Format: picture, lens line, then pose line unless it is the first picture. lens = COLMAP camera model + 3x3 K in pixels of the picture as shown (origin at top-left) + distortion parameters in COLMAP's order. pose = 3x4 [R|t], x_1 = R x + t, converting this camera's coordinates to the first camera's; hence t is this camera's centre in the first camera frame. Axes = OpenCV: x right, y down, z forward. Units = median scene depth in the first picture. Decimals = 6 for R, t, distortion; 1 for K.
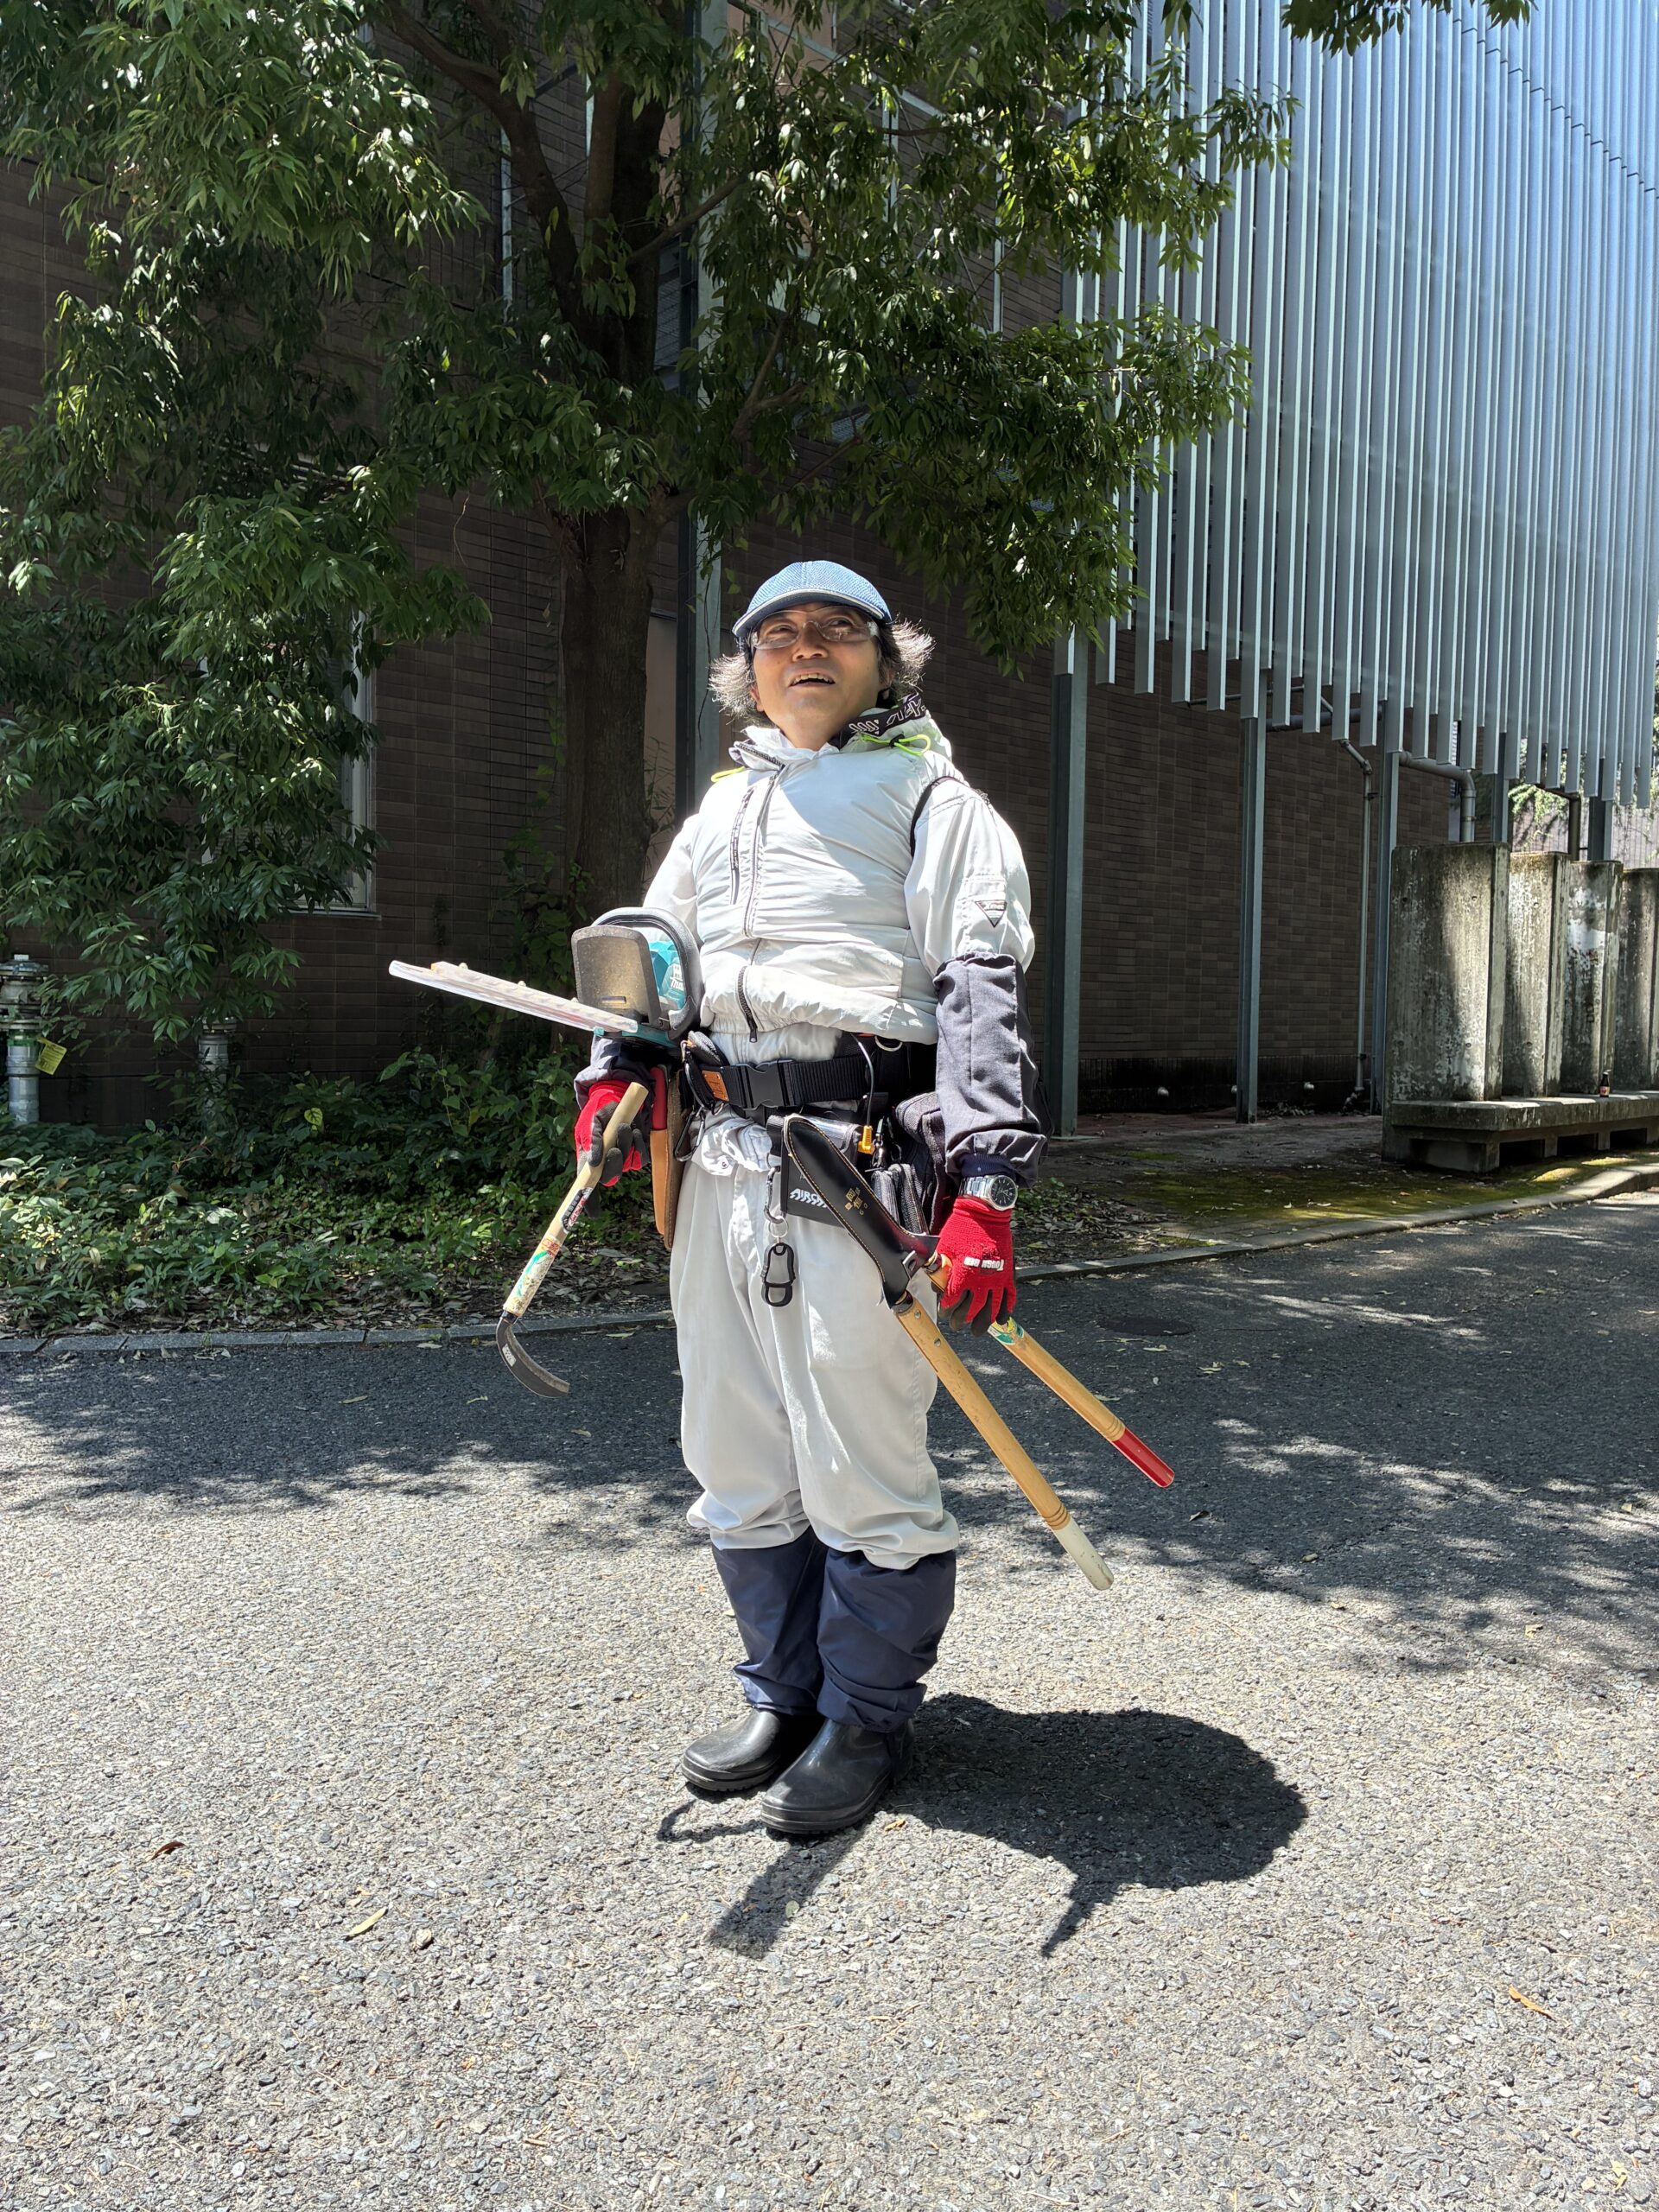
lens RADIAL K [[1693.1, 0, 828.3], [0, 1693.1, 1107.5], [0, 0, 1]] dist [0.015279, 0.004035]
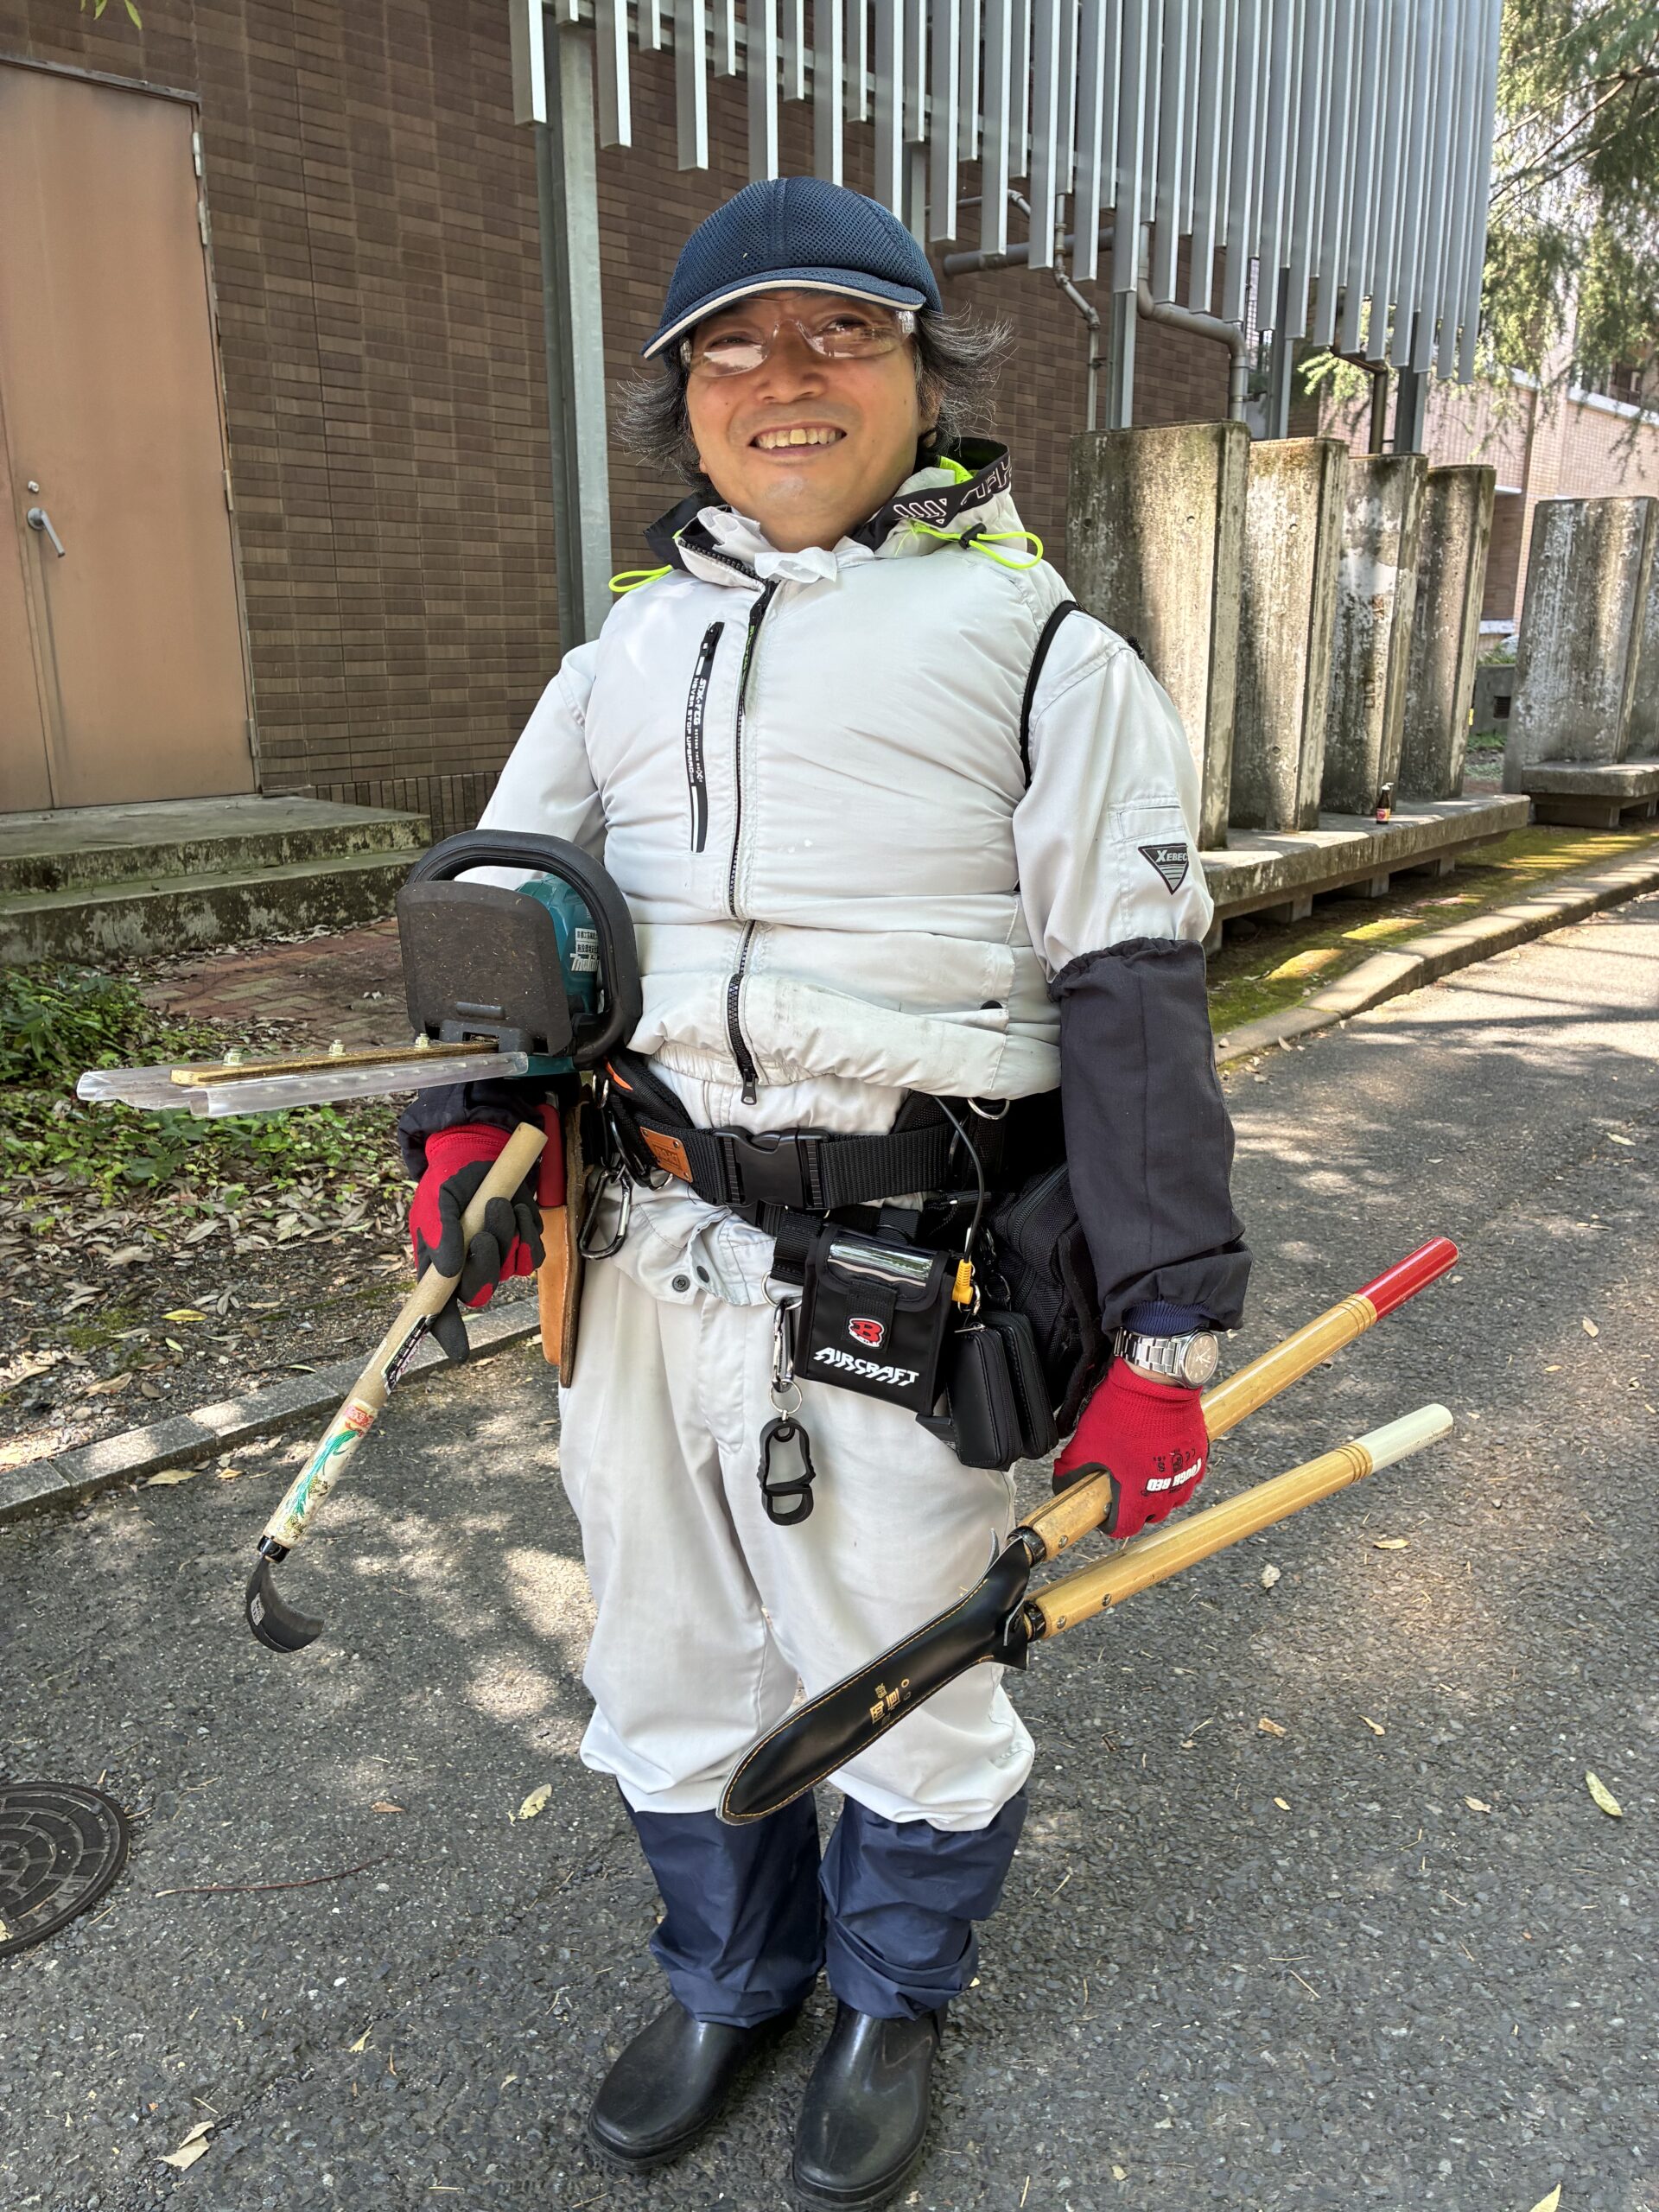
lens RADIAL K [[1693.1, 0, 832.2], [0, 1693.1, 1104.5], [0, 0, 1]] dist [0.015279, 0.004035]
pose [[0.993727, -0.047953, 0.101030, 0.162407], [0.025329, 0.976433, 0.214328, -0.046646], [-0.108927, -0.210425, 0.971523, 0.337460]]
